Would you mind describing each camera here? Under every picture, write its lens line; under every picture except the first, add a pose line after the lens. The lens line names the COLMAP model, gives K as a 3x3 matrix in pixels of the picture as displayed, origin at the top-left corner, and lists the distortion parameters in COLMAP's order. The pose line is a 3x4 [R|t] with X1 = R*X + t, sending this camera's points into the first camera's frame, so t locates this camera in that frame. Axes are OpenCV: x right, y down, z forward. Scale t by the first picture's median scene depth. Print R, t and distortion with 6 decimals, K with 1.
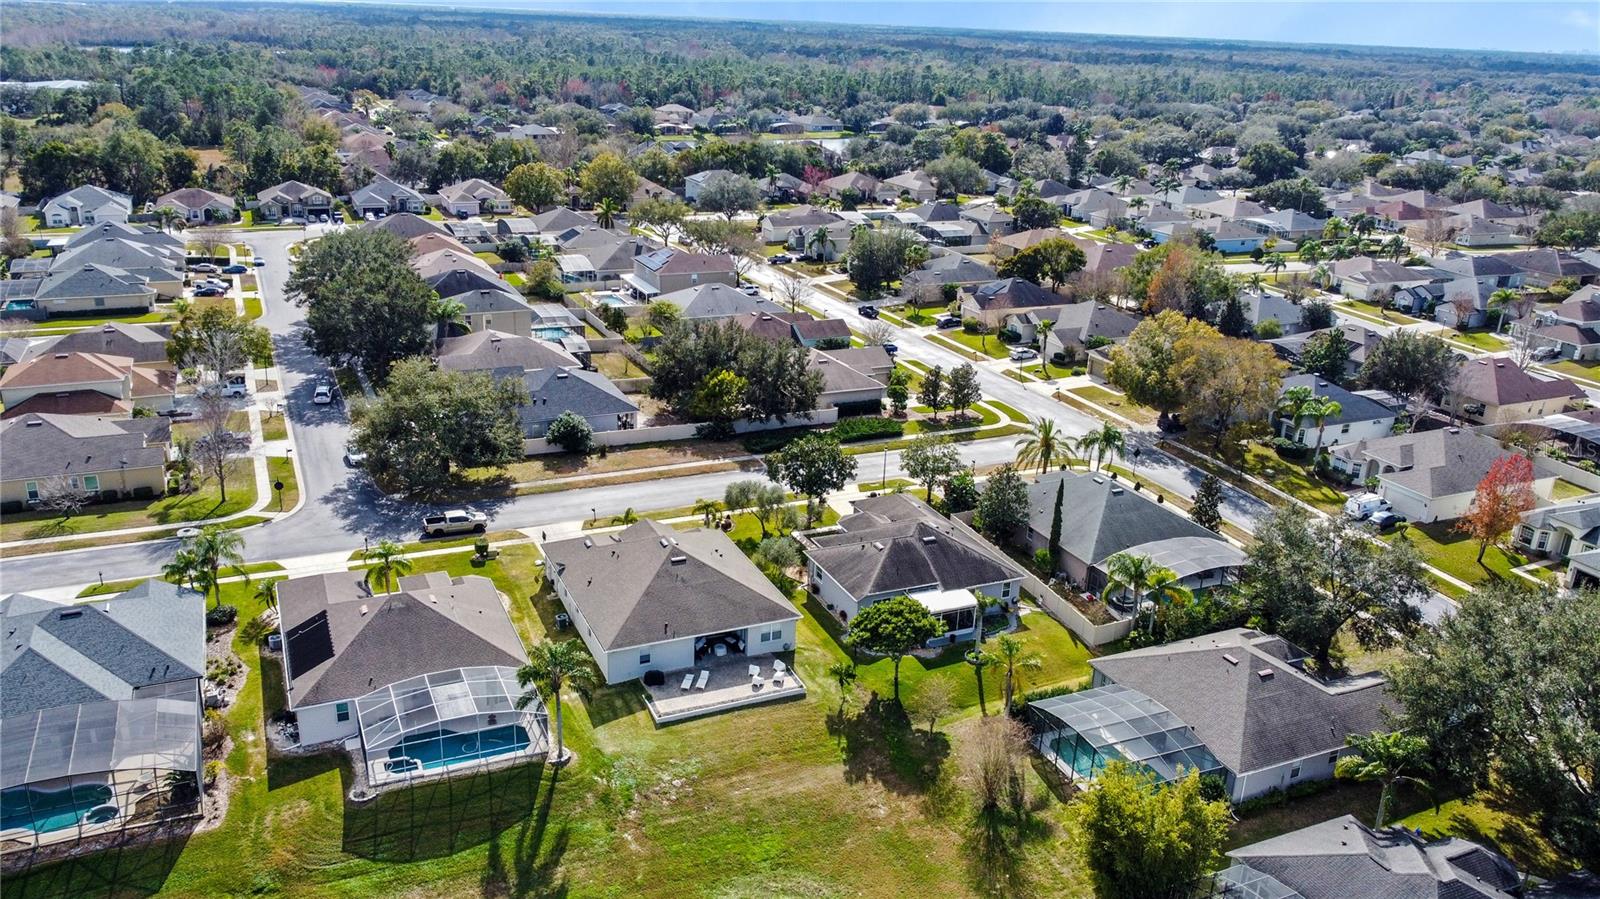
lens RADIAL K [[1203.9, 0, 804.7], [0, 1203.9, 406.0], [0, 0, 1]] dist [-0.002557, -0.003010]
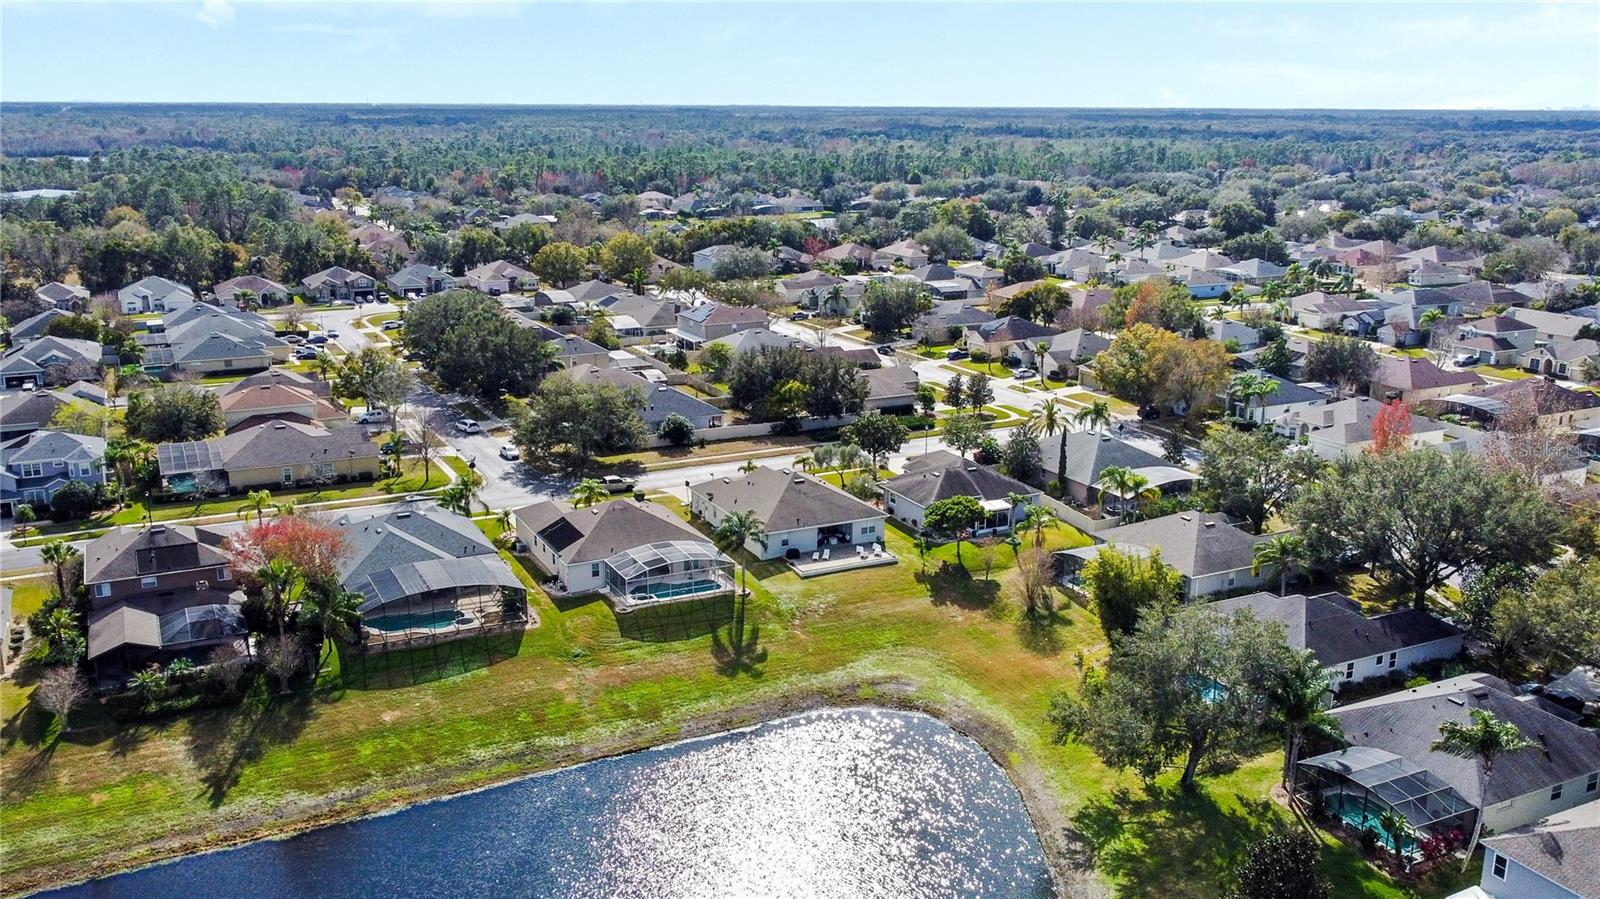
lens RADIAL K [[1293.2, 0, 801.3], [0, 1293.2, 435.4], [0, 0, 1]] dist [0.003685, -0.014059]
pose [[0.998939, -0.040860, 0.021254, -0.083709], [0.042046, 0.997388, -0.058730, 0.103445], [-0.018798, 0.059561, 0.998048, -0.328632]]
